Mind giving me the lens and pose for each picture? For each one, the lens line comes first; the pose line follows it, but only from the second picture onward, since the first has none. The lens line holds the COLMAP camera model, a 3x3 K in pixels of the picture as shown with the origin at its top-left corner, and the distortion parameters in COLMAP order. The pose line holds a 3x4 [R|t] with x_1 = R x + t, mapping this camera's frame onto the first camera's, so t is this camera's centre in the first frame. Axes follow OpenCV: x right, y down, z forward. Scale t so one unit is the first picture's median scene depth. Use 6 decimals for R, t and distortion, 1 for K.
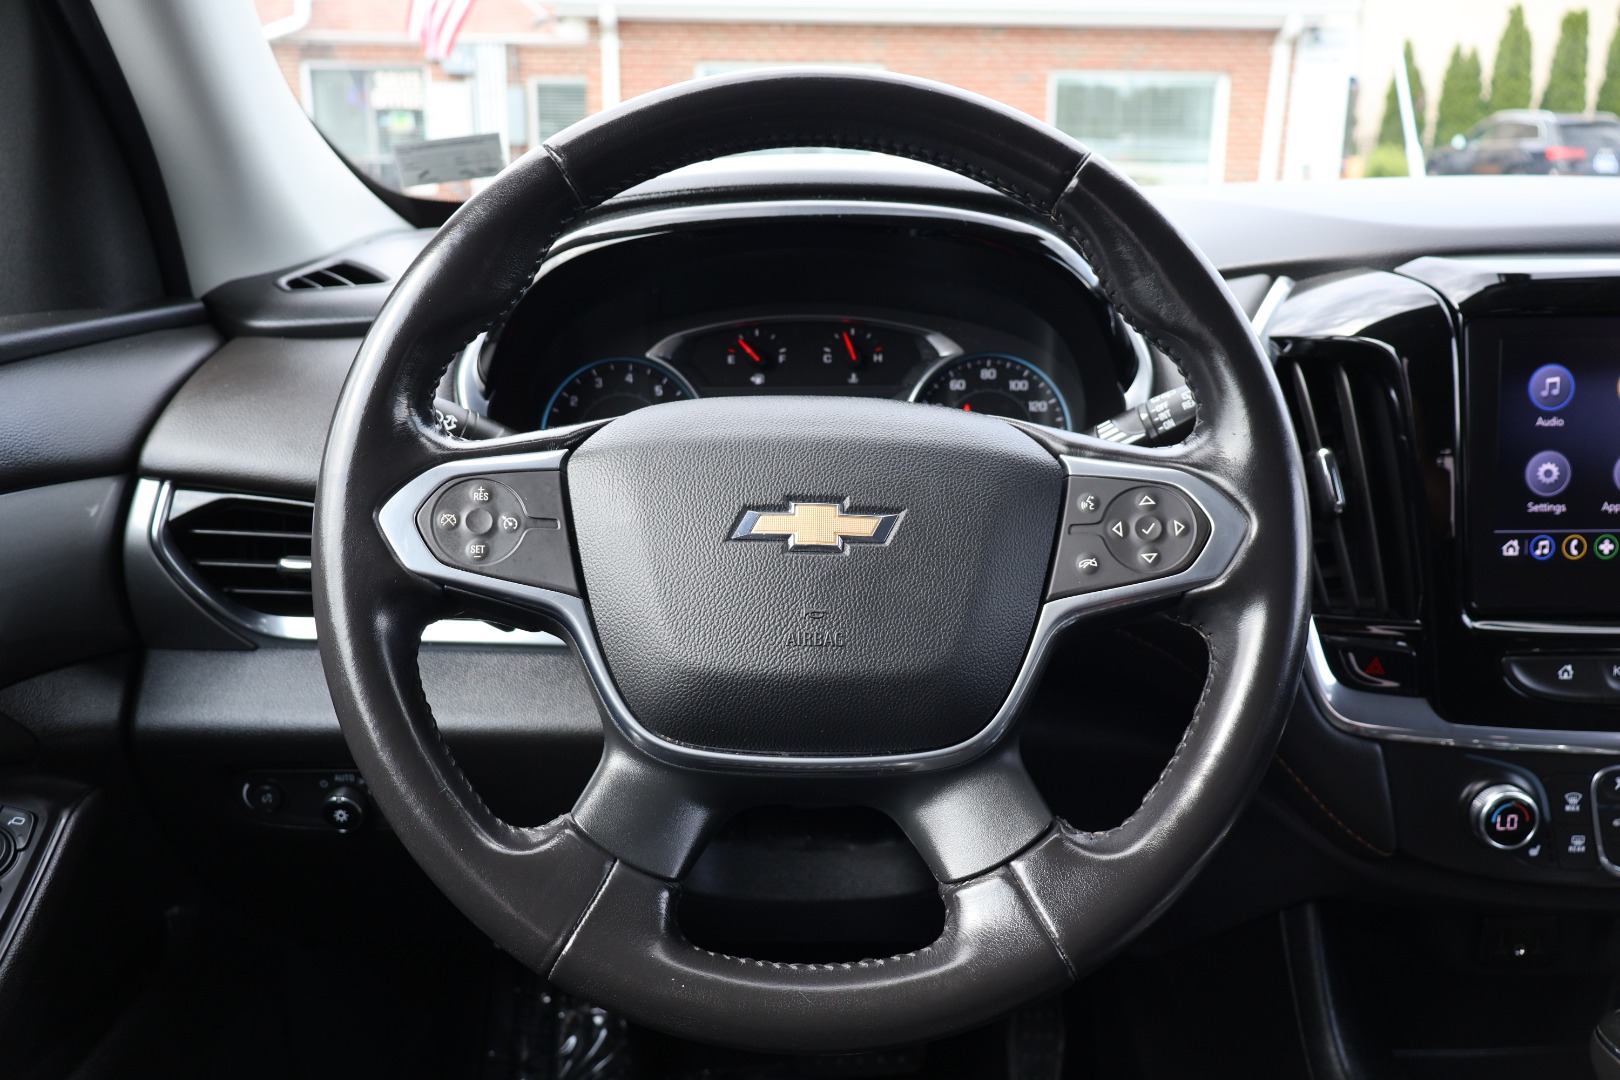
lens RADIAL K [[1402.9, 0, 810.0], [0, 1402.9, 540.0], [0, 0, 1]] dist [-0.005590, -0.003249]
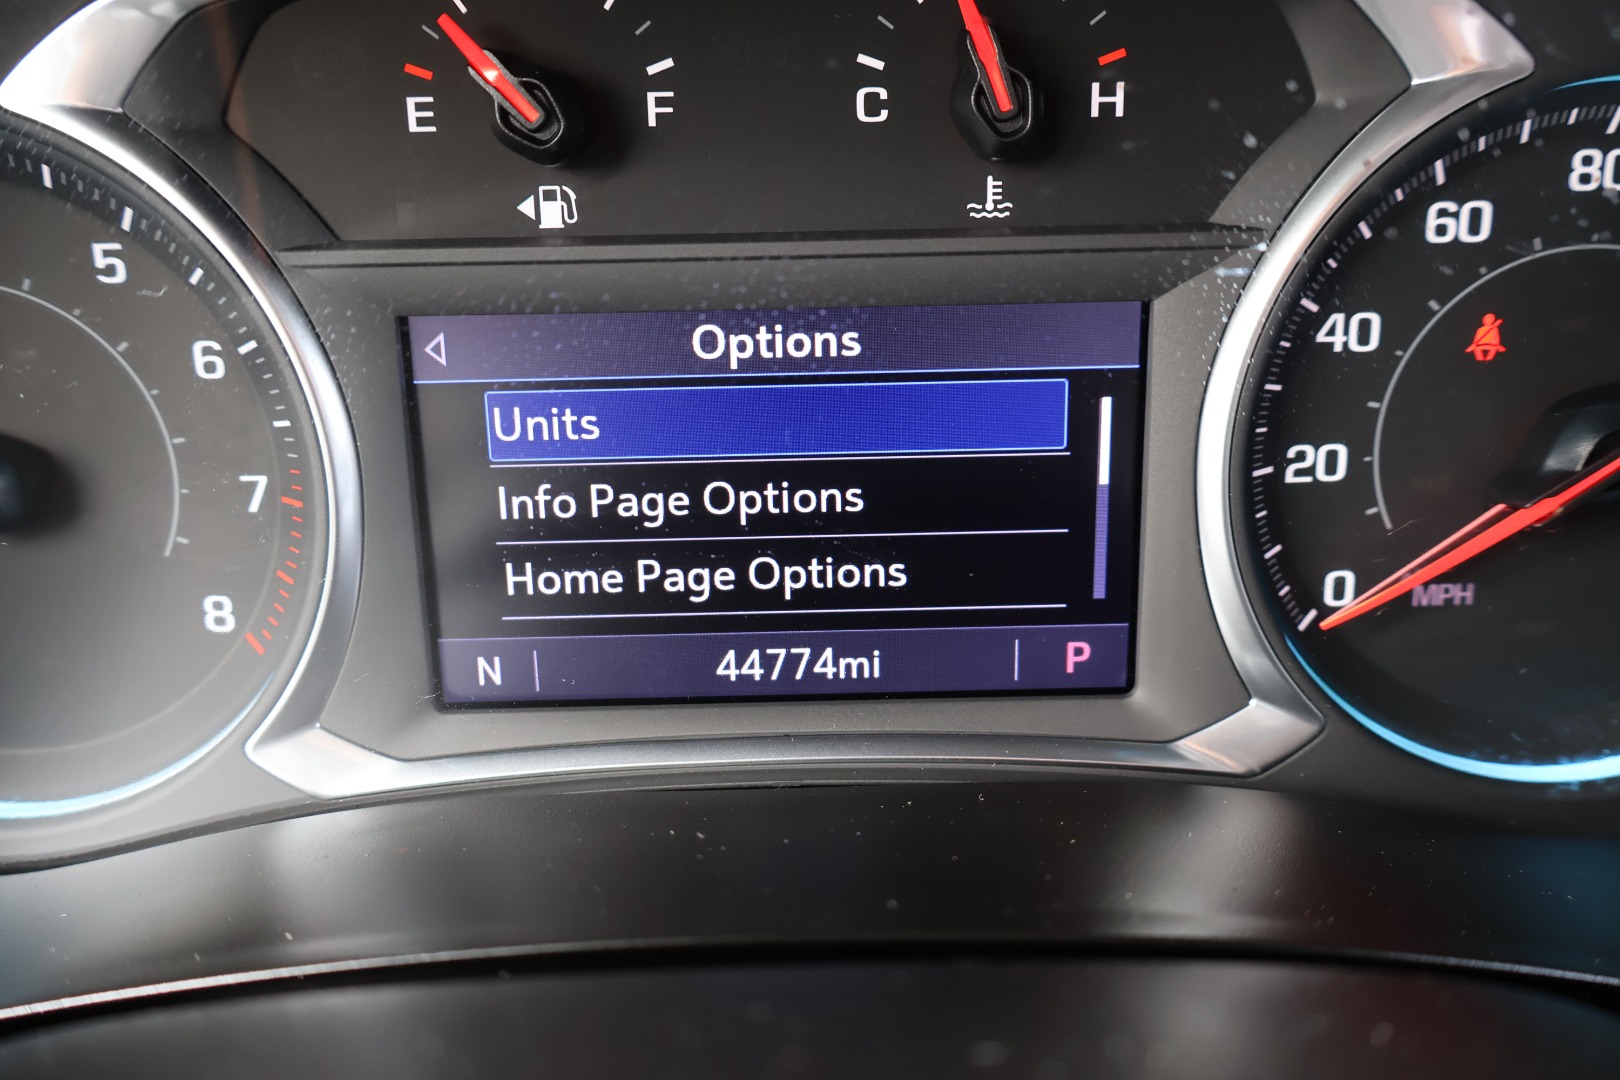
lens RADIAL K [[1402.9, 0, 810.0], [0, 1402.9, 540.0], [0, 0, 1]] dist [-0.005590, -0.003249]
pose [[0.998170, -0.028978, 0.053071, -0.014459], [0.018220, 0.981032, 0.192989, -0.154456], [-0.057657, -0.191669, 0.979765, 1.136185]]
